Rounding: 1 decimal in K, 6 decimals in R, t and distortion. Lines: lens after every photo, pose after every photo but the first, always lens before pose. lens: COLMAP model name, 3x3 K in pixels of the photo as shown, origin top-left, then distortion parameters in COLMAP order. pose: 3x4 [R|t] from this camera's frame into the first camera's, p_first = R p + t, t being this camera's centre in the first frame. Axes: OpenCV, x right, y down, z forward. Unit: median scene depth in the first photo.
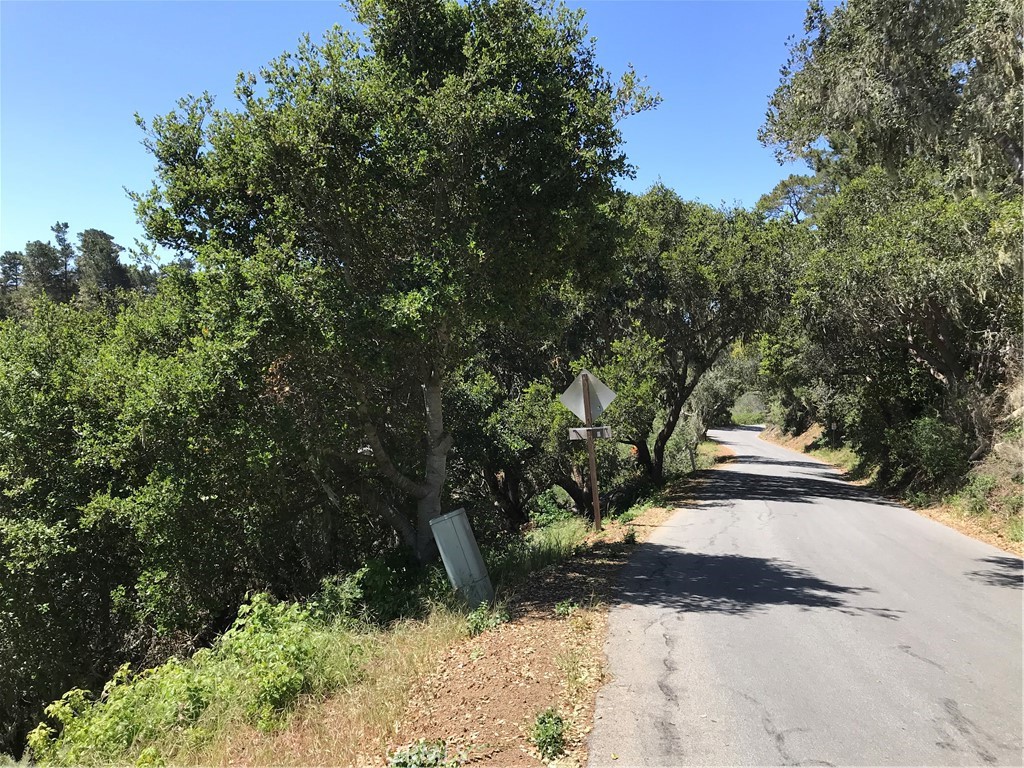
lens RADIAL K [[817.1, 0, 516.7], [0, 817.1, 382.6], [0, 0, 1]] dist [0.001454, 0.002502]
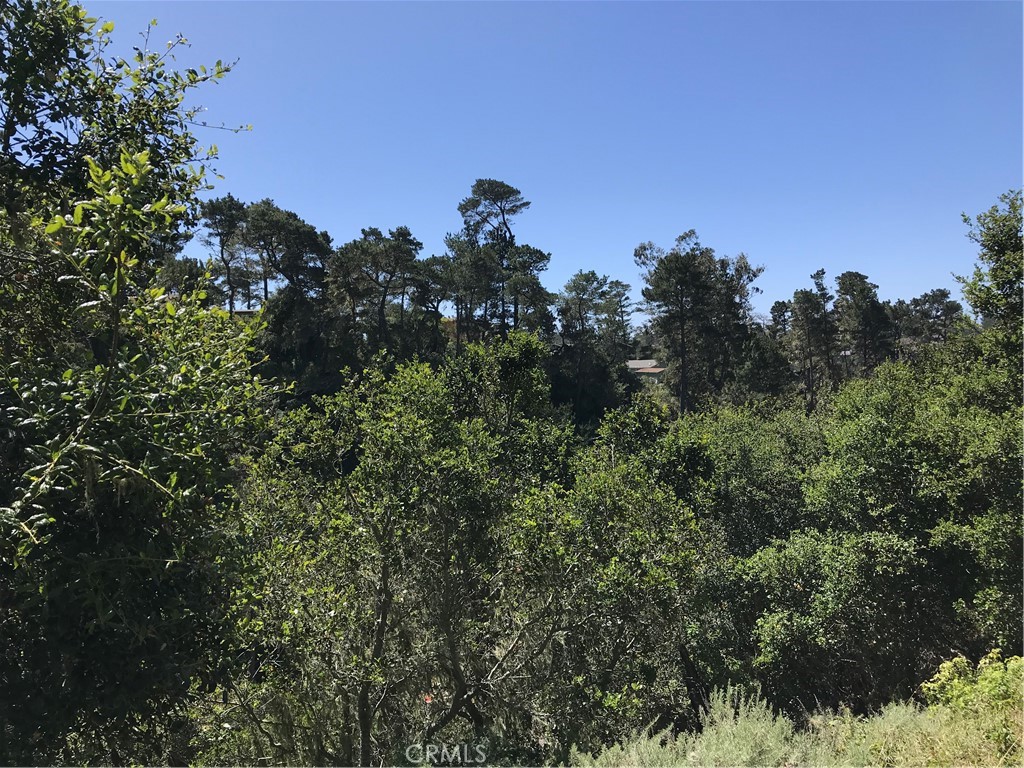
lens RADIAL K [[817.1, 0, 516.7], [0, 817.1, 382.6], [0, 0, 1]] dist [0.001454, 0.002502]
pose [[0.650921, -0.030848, -0.758518, 0.025867], [0.000196, 0.999181, -0.040467, -0.024026], [0.759145, 0.026192, 0.650394, -0.309853]]
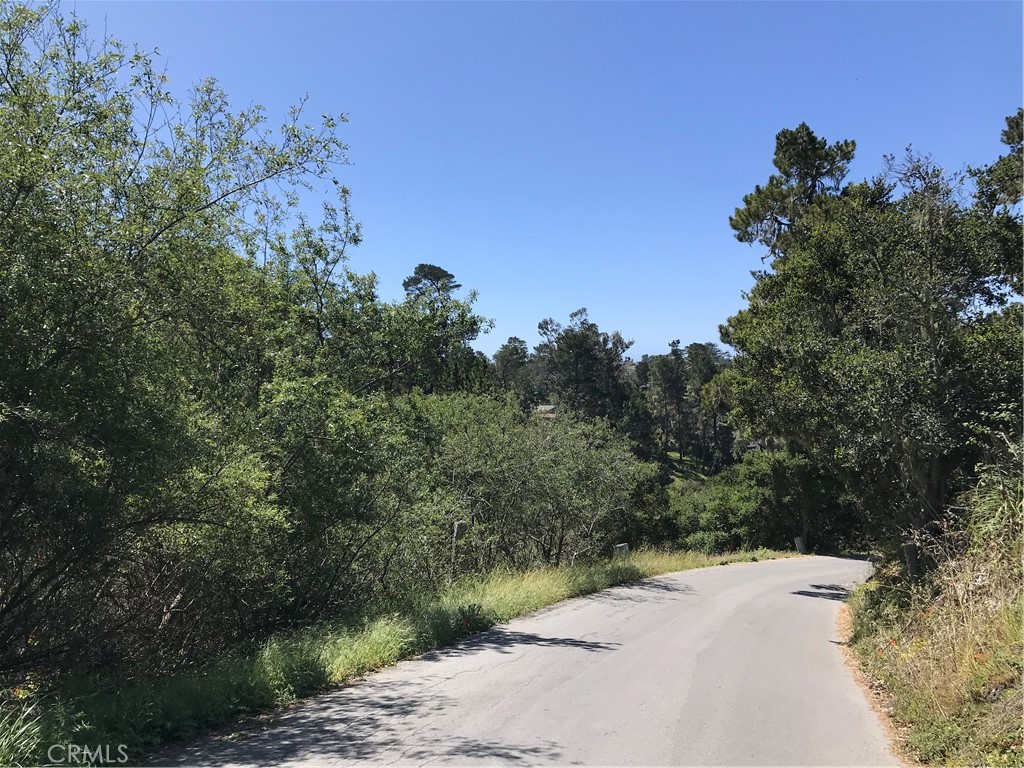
lens RADIAL K [[734.3, 0, 559.7], [0, 734.3, 405.4], [0, 0, 1]] dist [0.001798, -0.000377]
pose [[0.793395, -0.017629, -0.608452, 1.381456], [-0.022421, 0.998056, -0.058154, -0.327190], [0.608295, 0.059781, 0.791457, -3.221694]]
